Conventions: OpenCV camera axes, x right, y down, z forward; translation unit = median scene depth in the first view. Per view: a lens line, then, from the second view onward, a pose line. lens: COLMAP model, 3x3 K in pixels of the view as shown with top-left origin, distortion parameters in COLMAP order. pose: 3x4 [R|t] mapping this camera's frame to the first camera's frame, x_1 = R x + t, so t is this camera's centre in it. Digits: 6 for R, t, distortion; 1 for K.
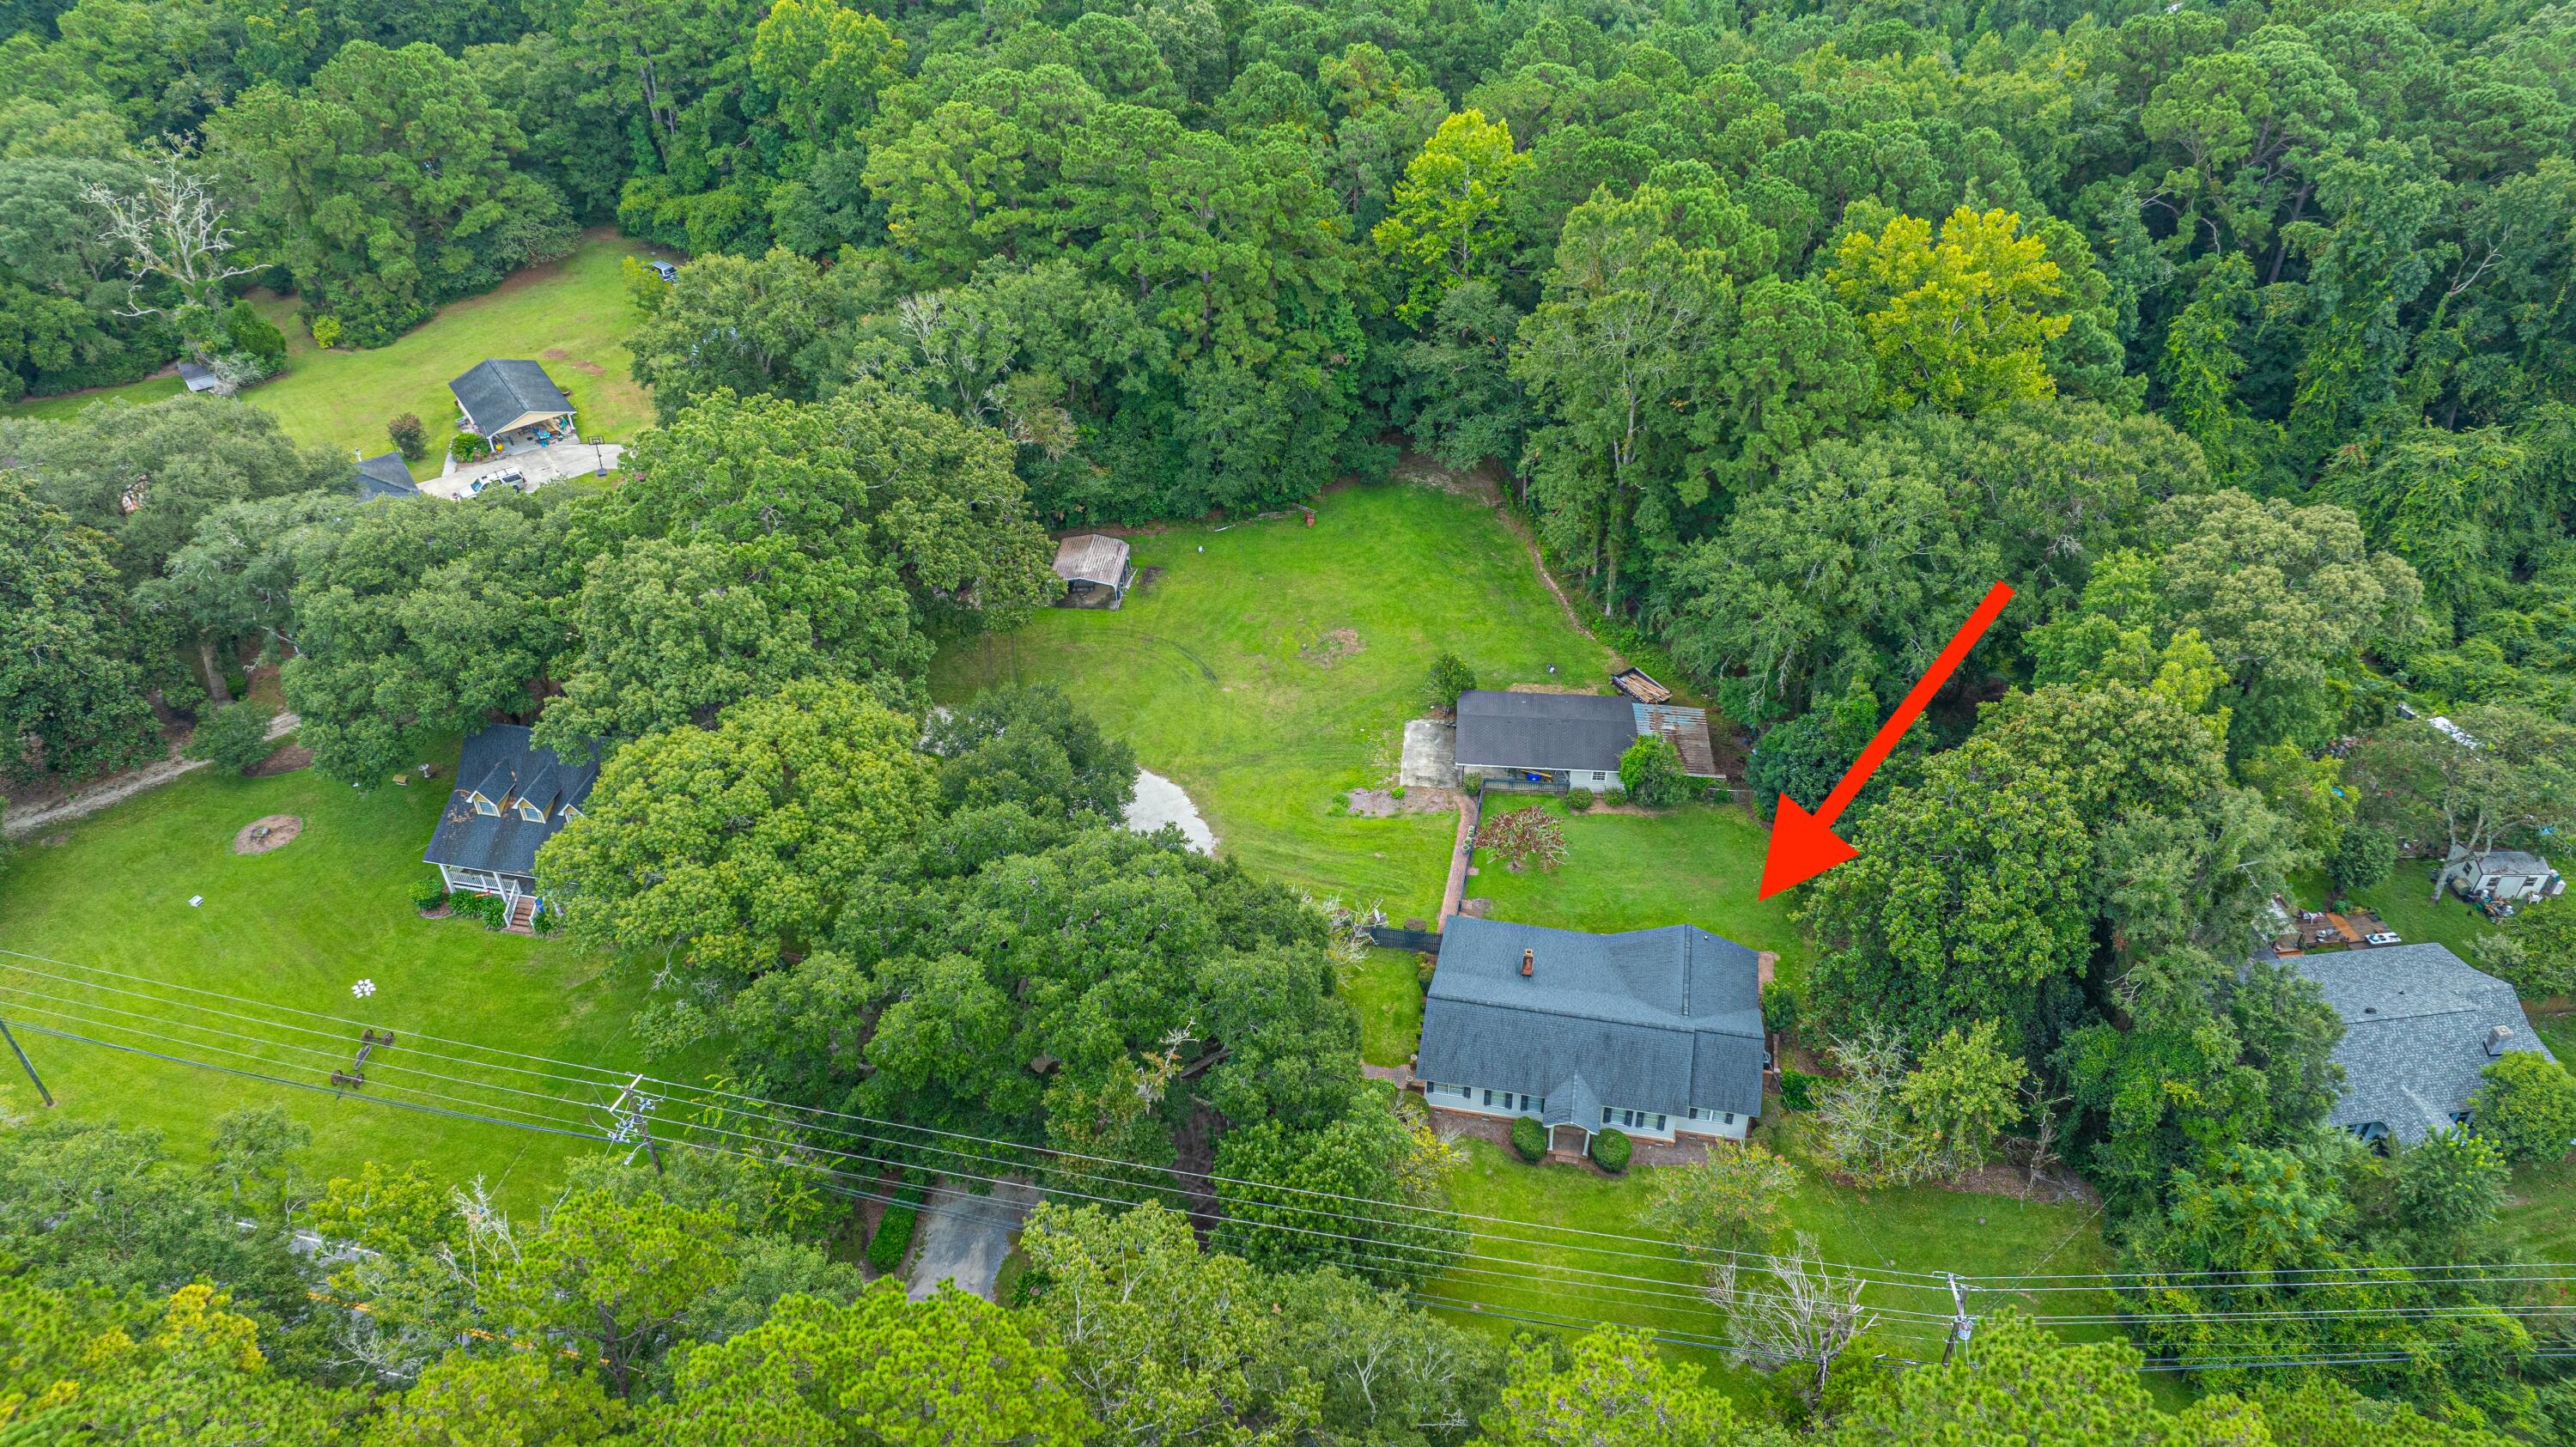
lens RADIAL K [[1808.8, 0, 1284.3], [0, 1808.8, 729.1], [0, 0, 1]] dist [-0.021214, 0.002478]
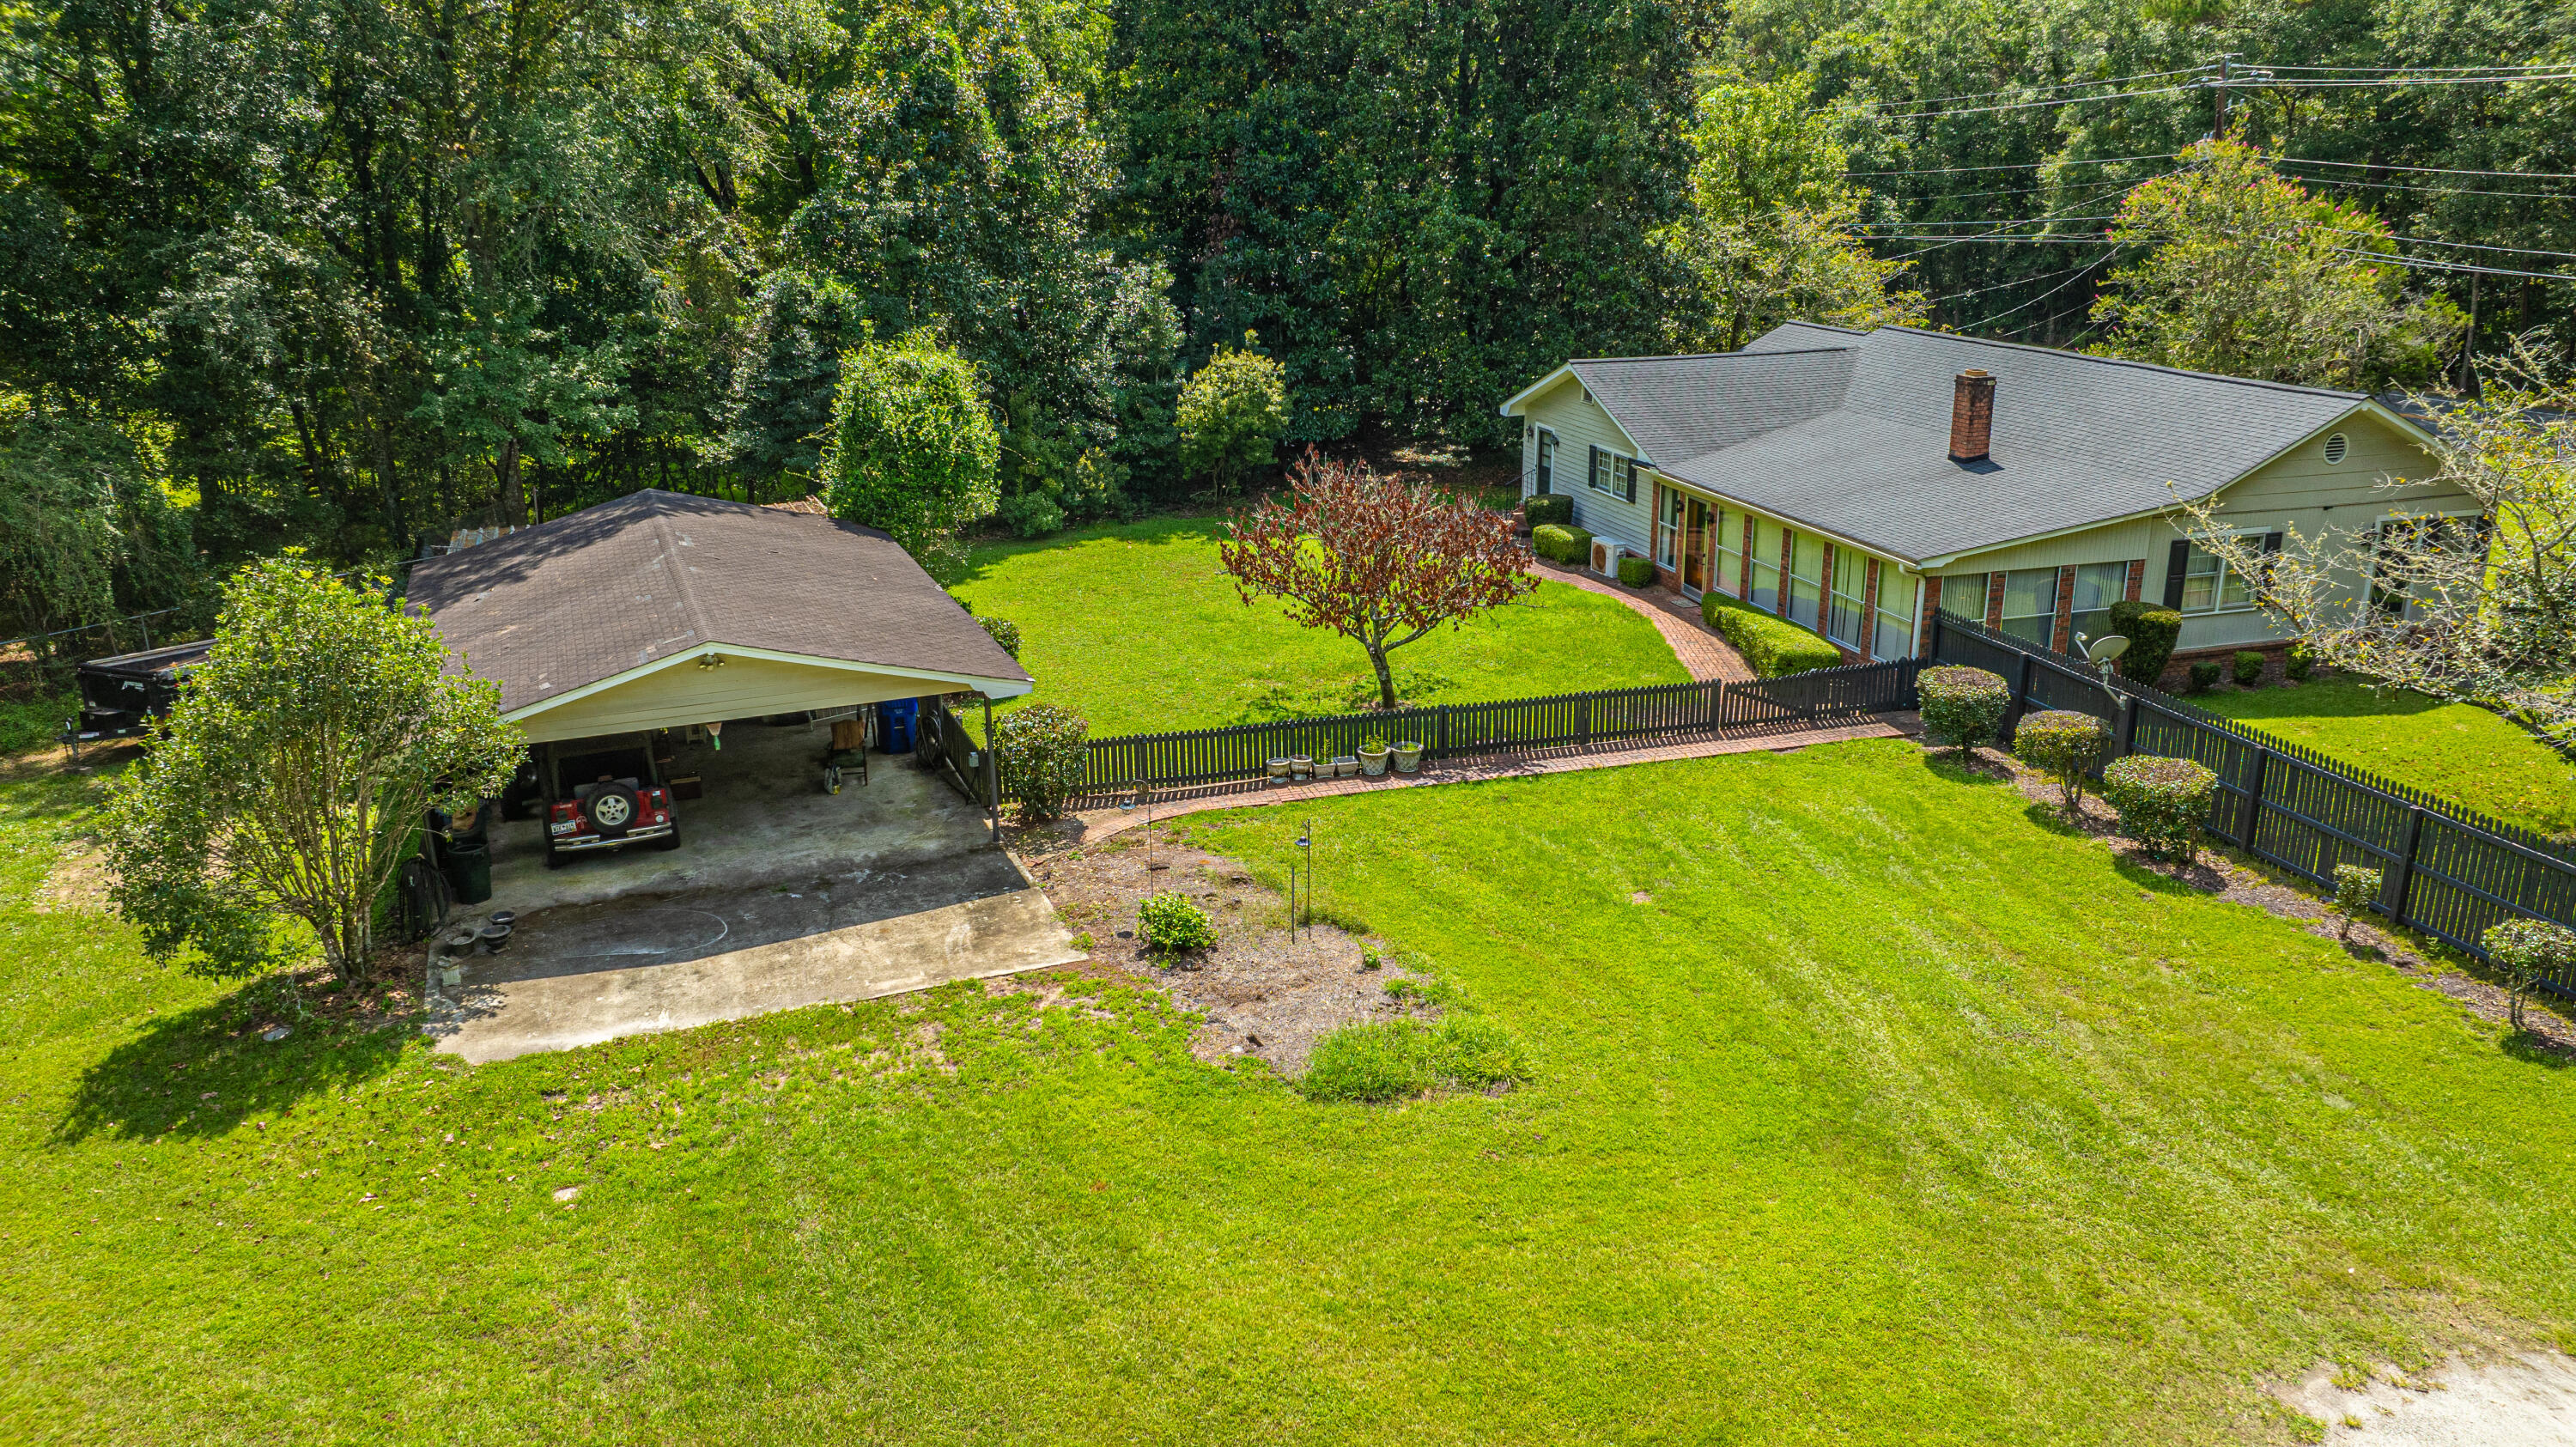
lens RADIAL K [[1806.2, 0, 1294.2], [0, 1806.2, 726.2], [0, 0, 1]] dist [-0.026824, 0.015323]
pose [[-0.471573, -0.247175, 0.846477, -0.101920], [0.555366, 0.662381, 0.502813, -0.070021], [-0.684973, 0.707217, -0.175088, 1.120176]]
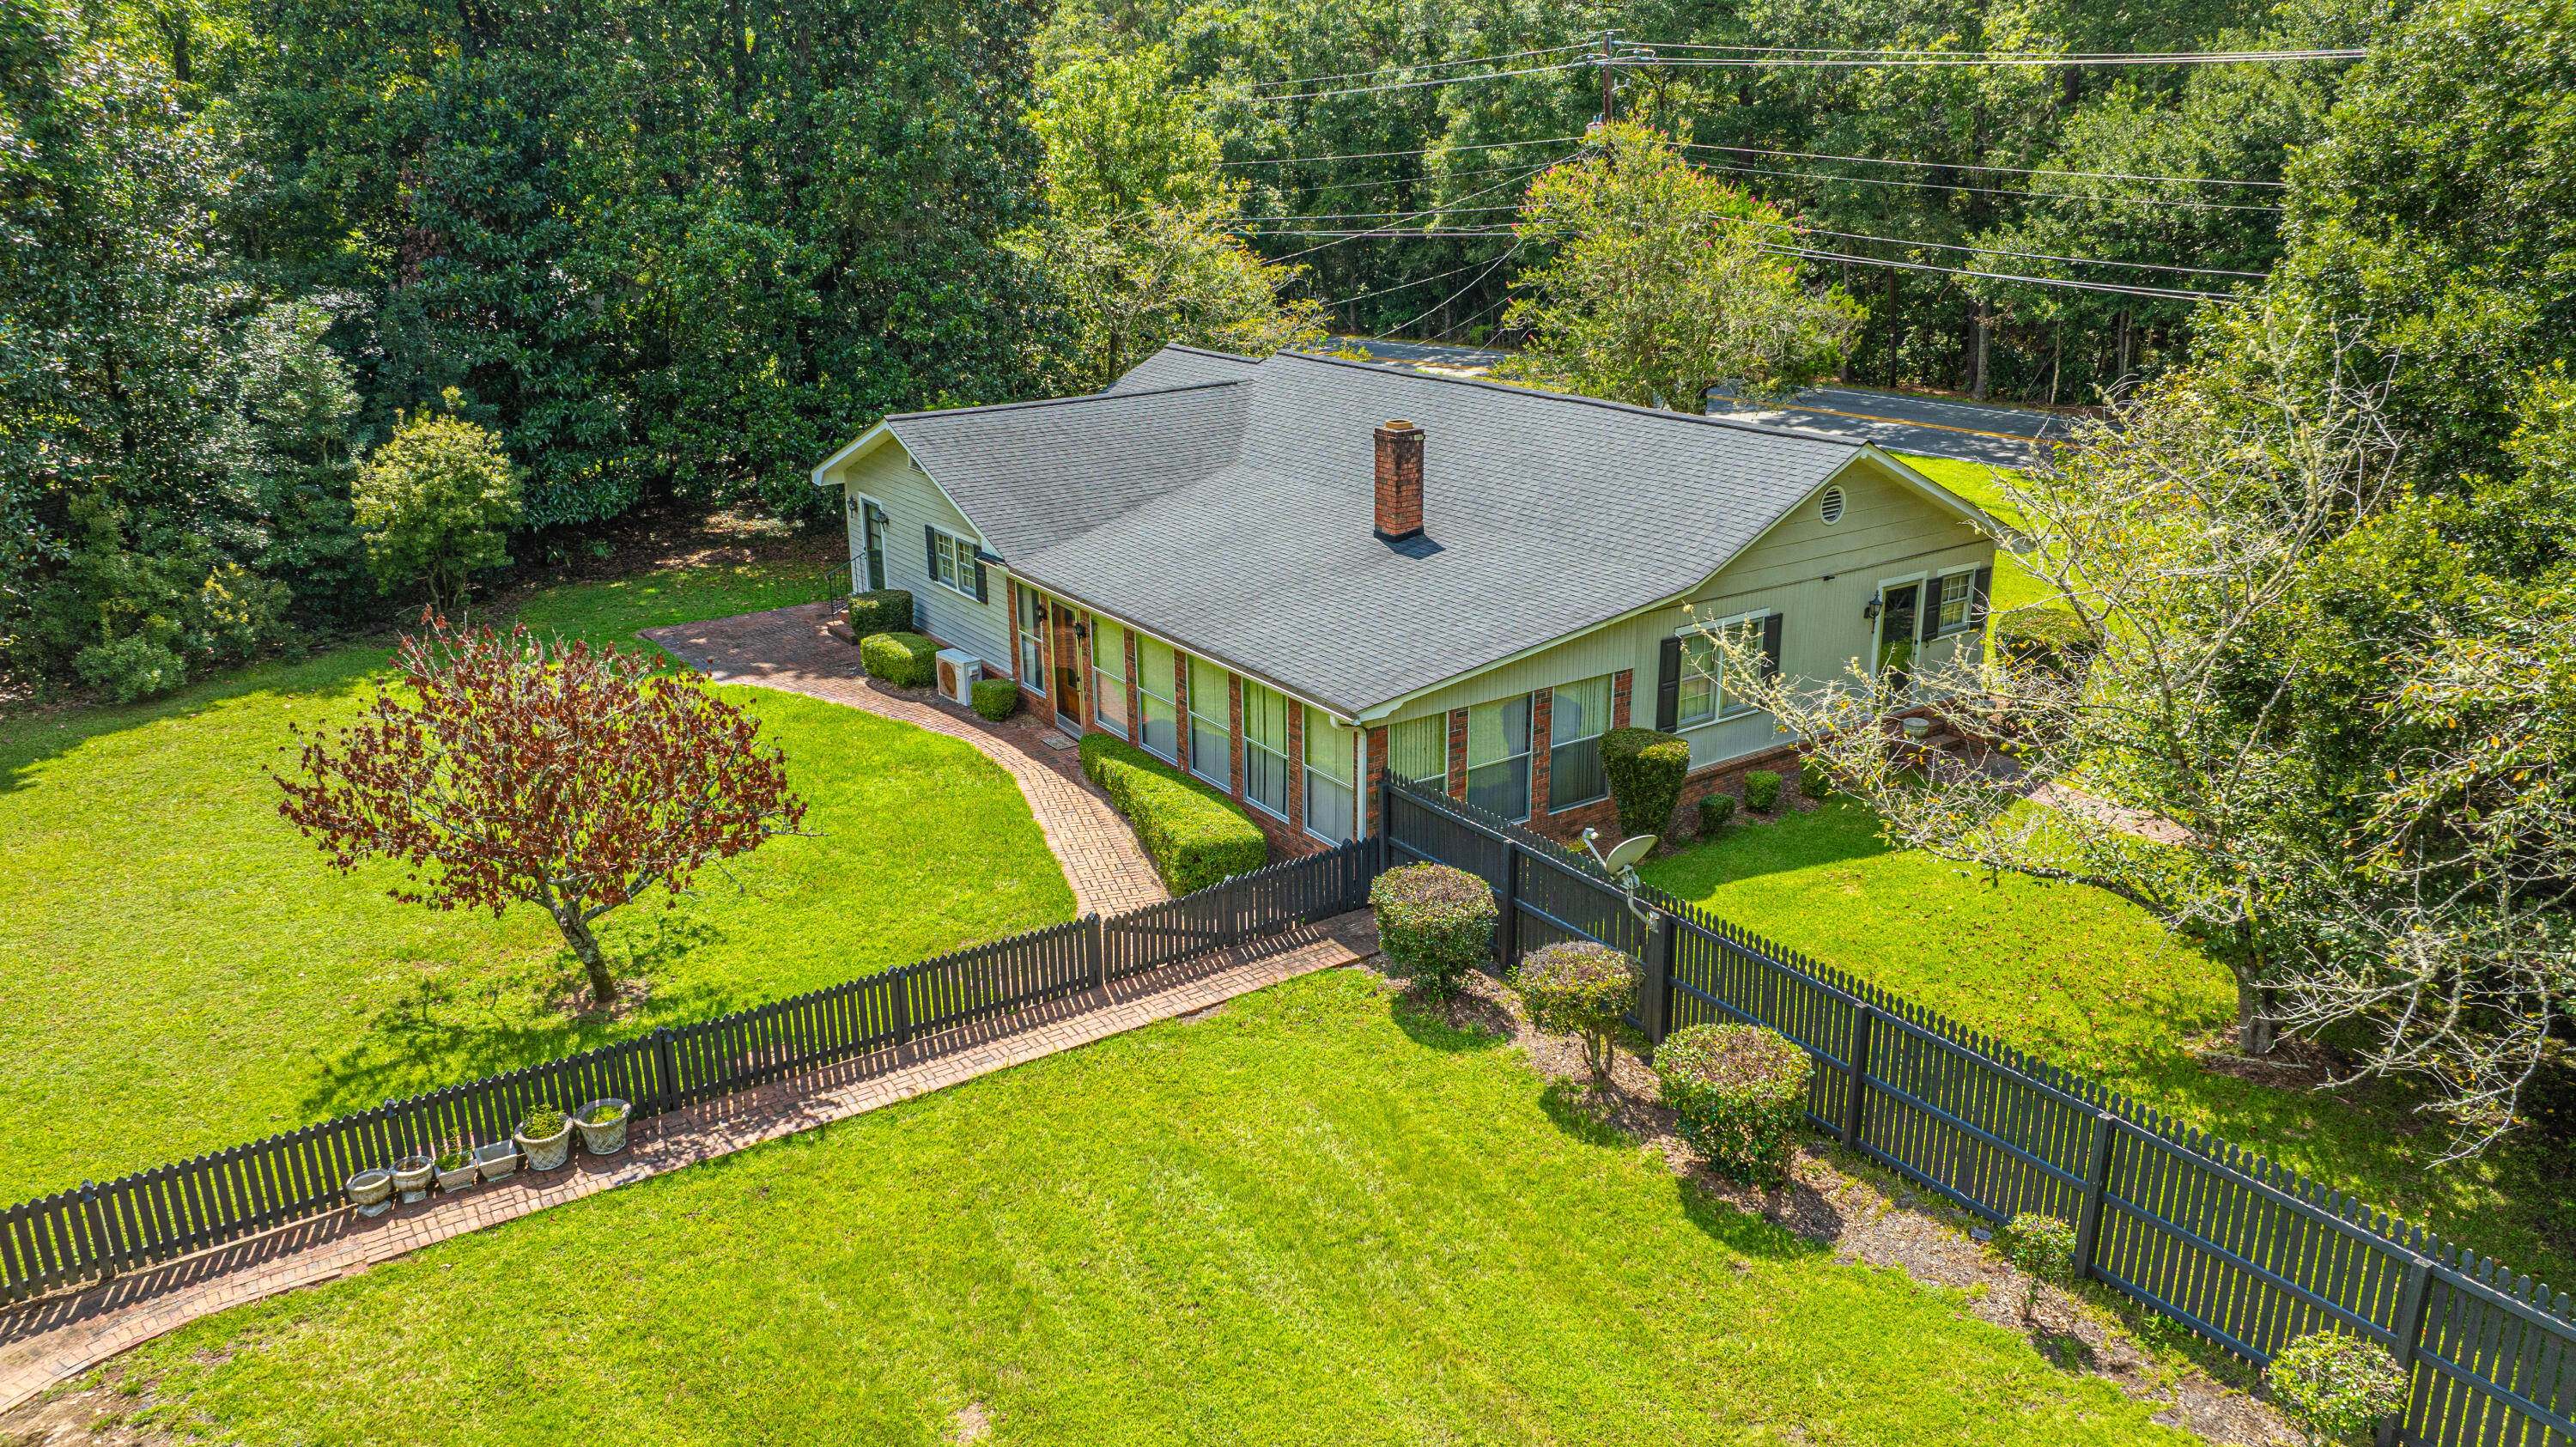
lens RADIAL K [[1806.2, 0, 1294.2], [0, 1806.2, 728.0], [0, 0, 1]] dist [-0.026824, 0.015323]
pose [[-0.723711, -0.193745, 0.662349, -0.034422], [0.440520, 0.609100, 0.659500, -0.027633], [-0.531211, 0.769065, -0.355463, 1.064289]]
